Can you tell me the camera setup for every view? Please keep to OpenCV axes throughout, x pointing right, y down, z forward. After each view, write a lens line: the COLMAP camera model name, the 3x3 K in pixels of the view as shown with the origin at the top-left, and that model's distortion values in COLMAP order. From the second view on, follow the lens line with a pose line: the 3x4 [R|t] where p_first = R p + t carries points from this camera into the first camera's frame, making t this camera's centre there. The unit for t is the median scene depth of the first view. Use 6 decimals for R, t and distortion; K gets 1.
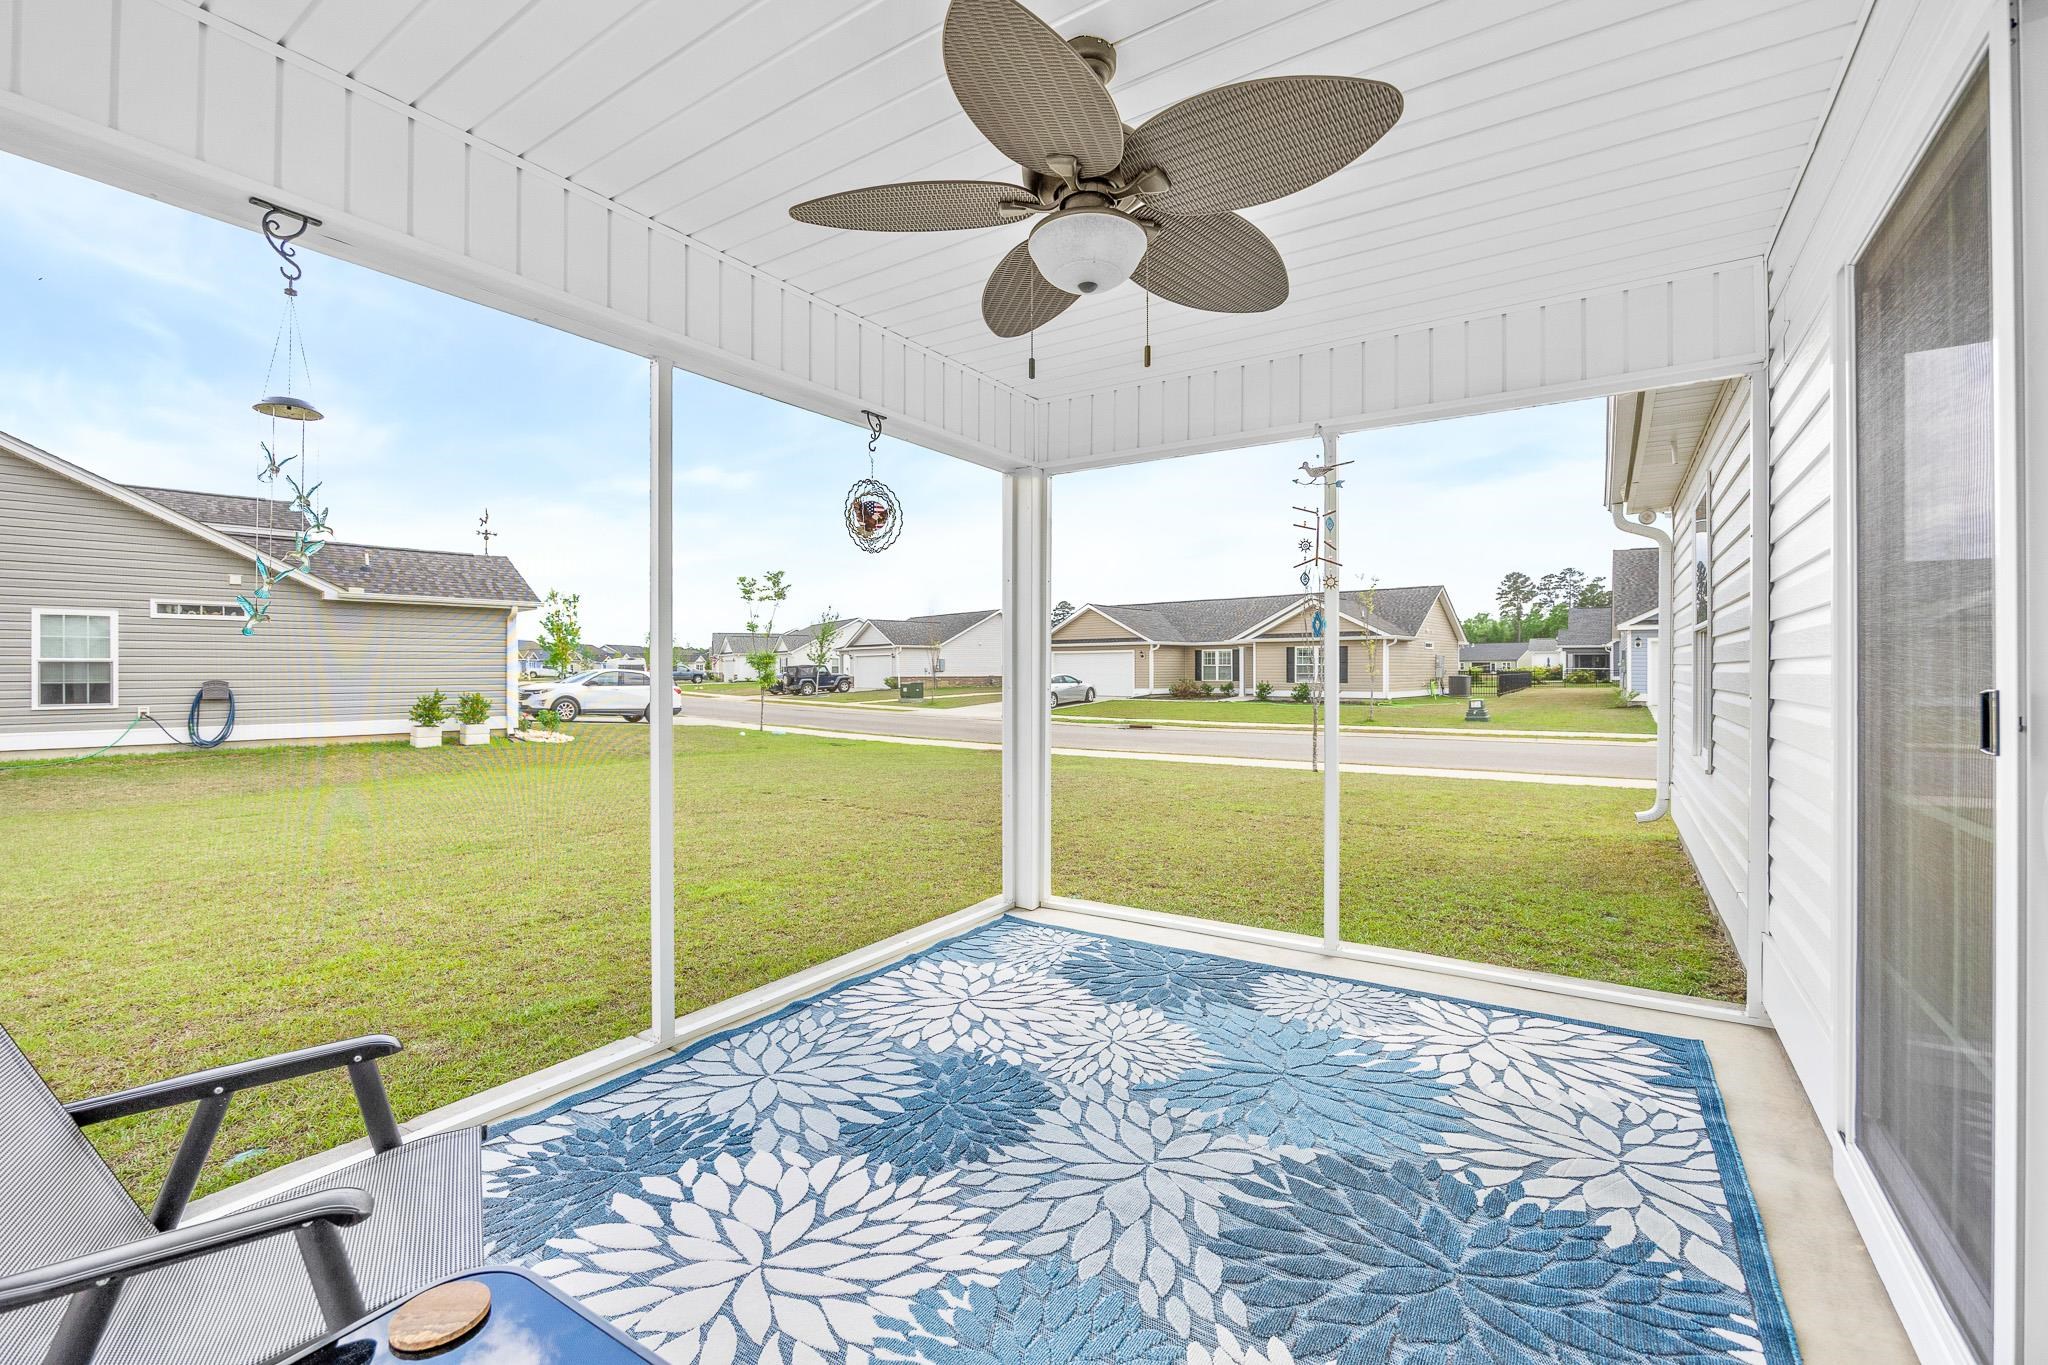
lens RADIAL K [[863.3, 0, 1029.3], [0, 863.3, 678.7], [0, 0, 1]] dist [-0.009547, 0.000563]
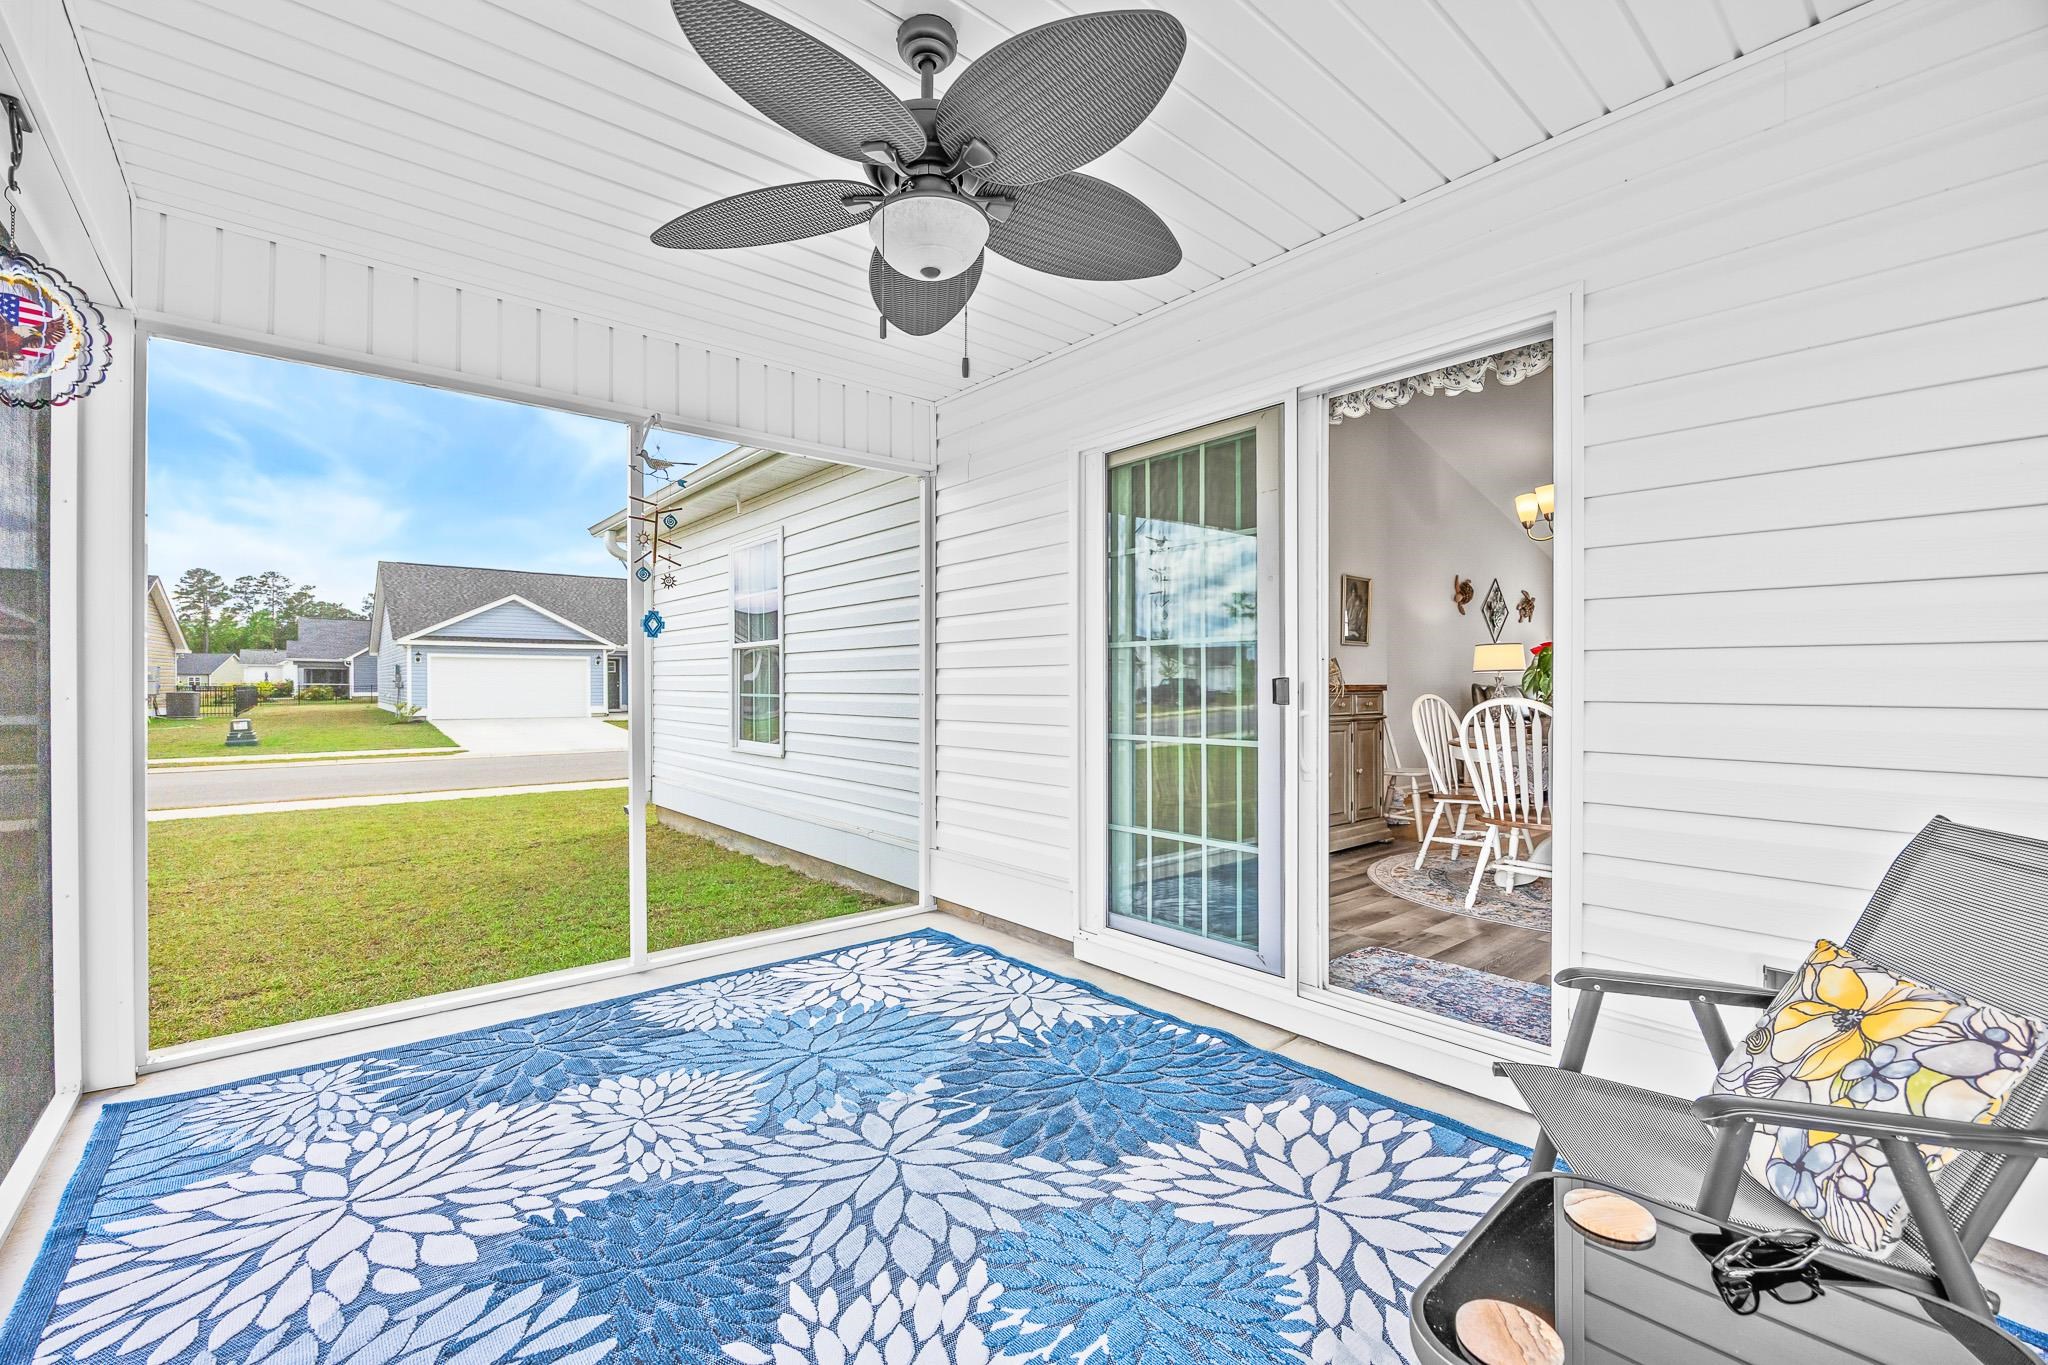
lens RADIAL K [[863.3, 0, 1024.8], [0, 863.3, 689.0], [0, 0, 1]] dist [-0.009547, 0.000563]
pose [[0.275169, 0.001150, 0.961395, -0.632269], [0.006371, 0.999975, -0.003020, 0.019019], [-0.961375, 0.006956, 0.275155, 0.456775]]
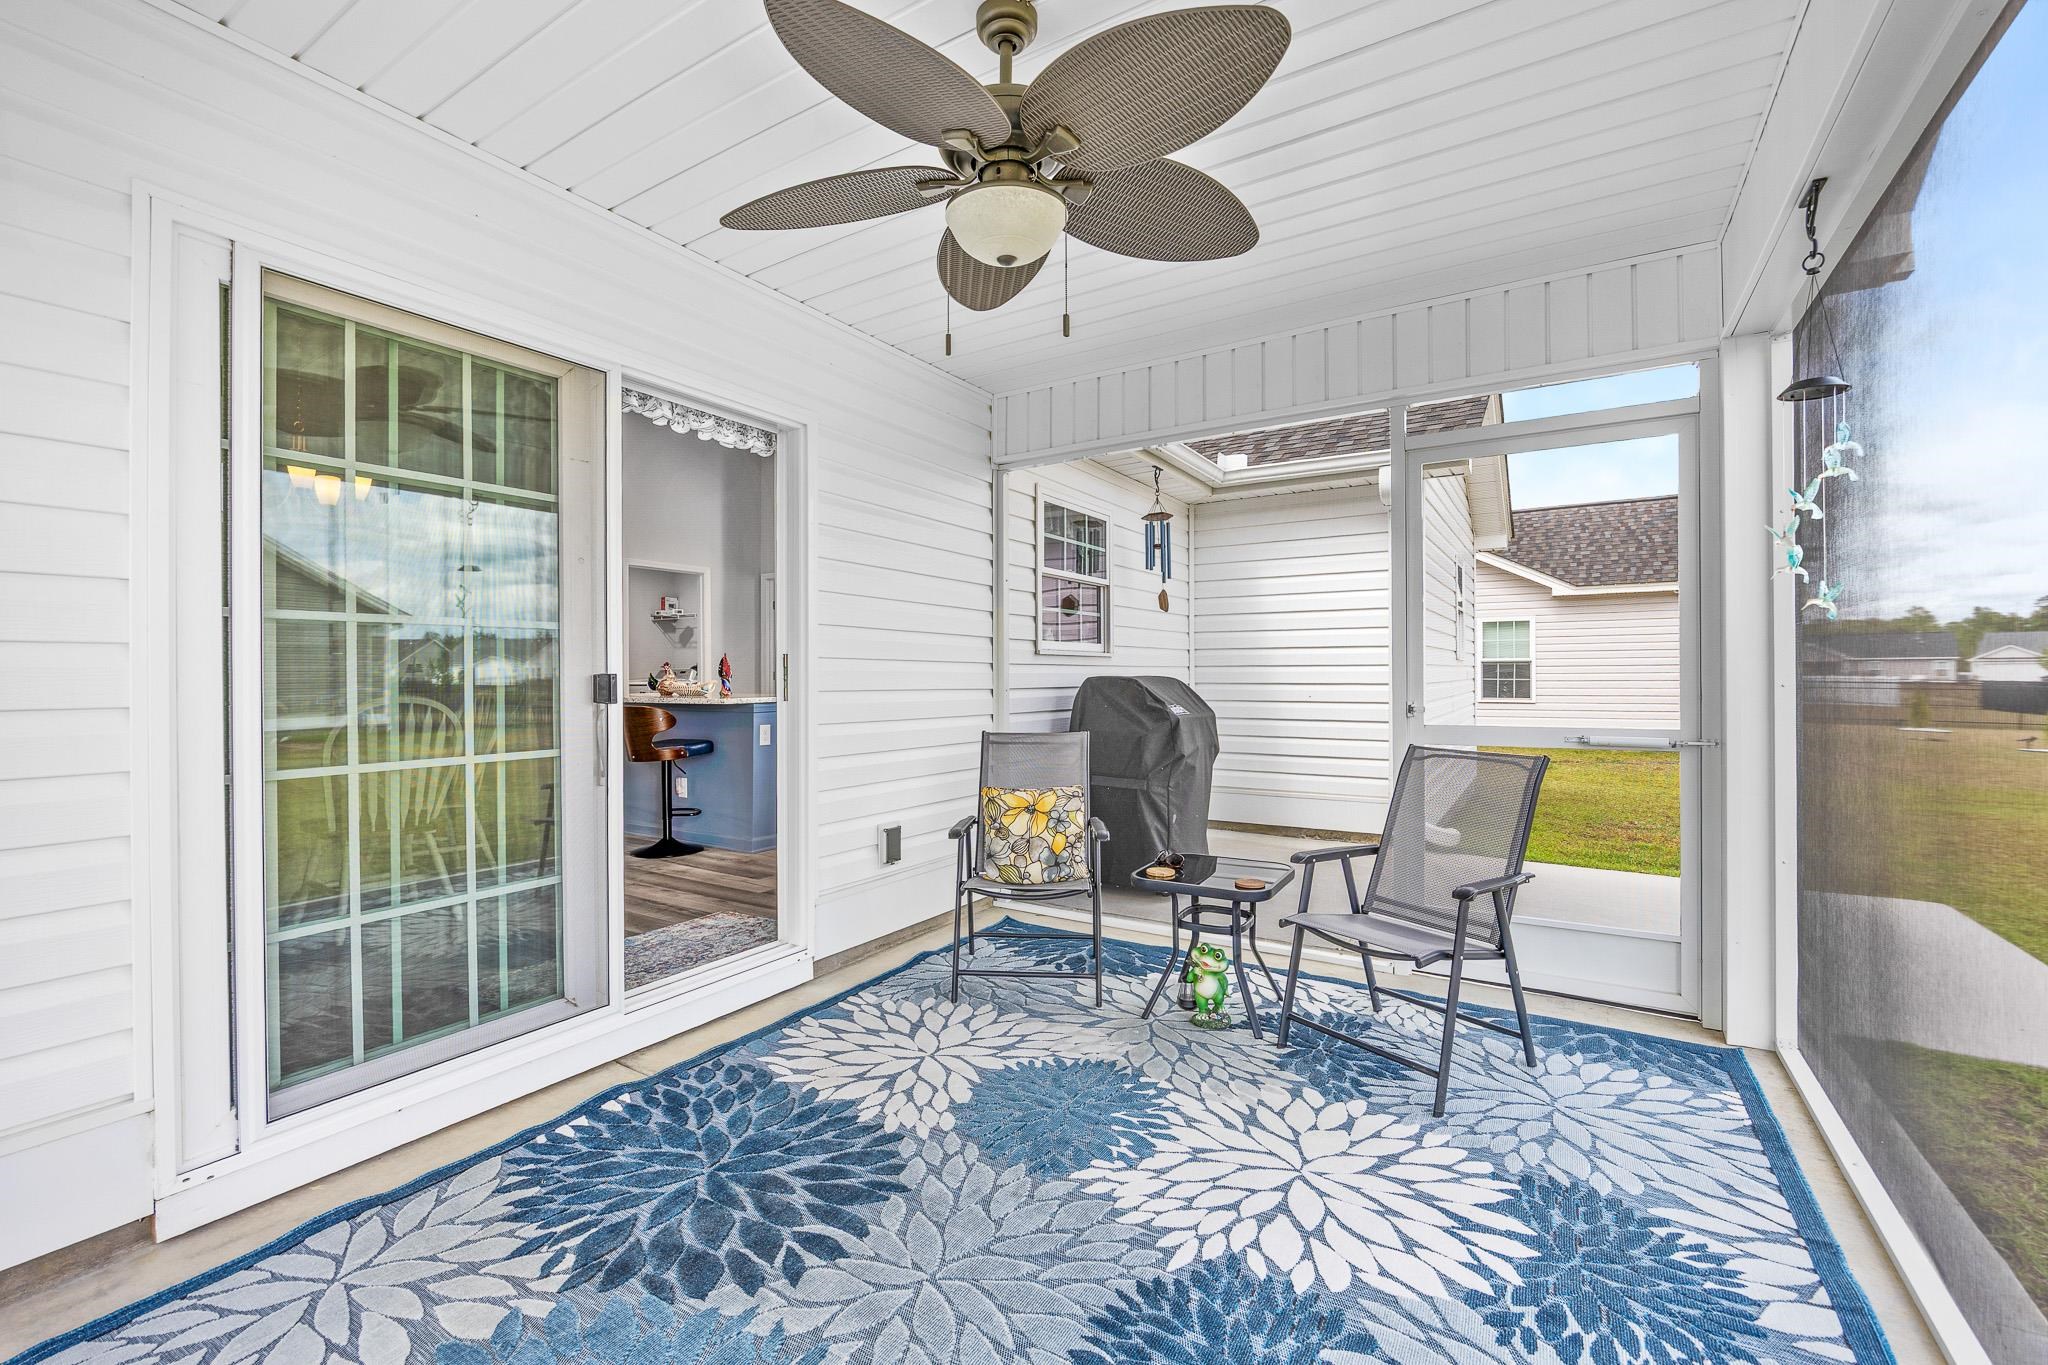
lens RADIAL K [[863.3, 0, 1020.5], [0, 863.3, 672.5], [0, 0, 1]] dist [-0.009547, 0.000563]
pose [[-0.999720, 0.009944, -0.021492, 0.054519], [0.009881, 0.999947, 0.003053, 0.003432], [0.021521, 0.002839, -0.999764, 1.445379]]
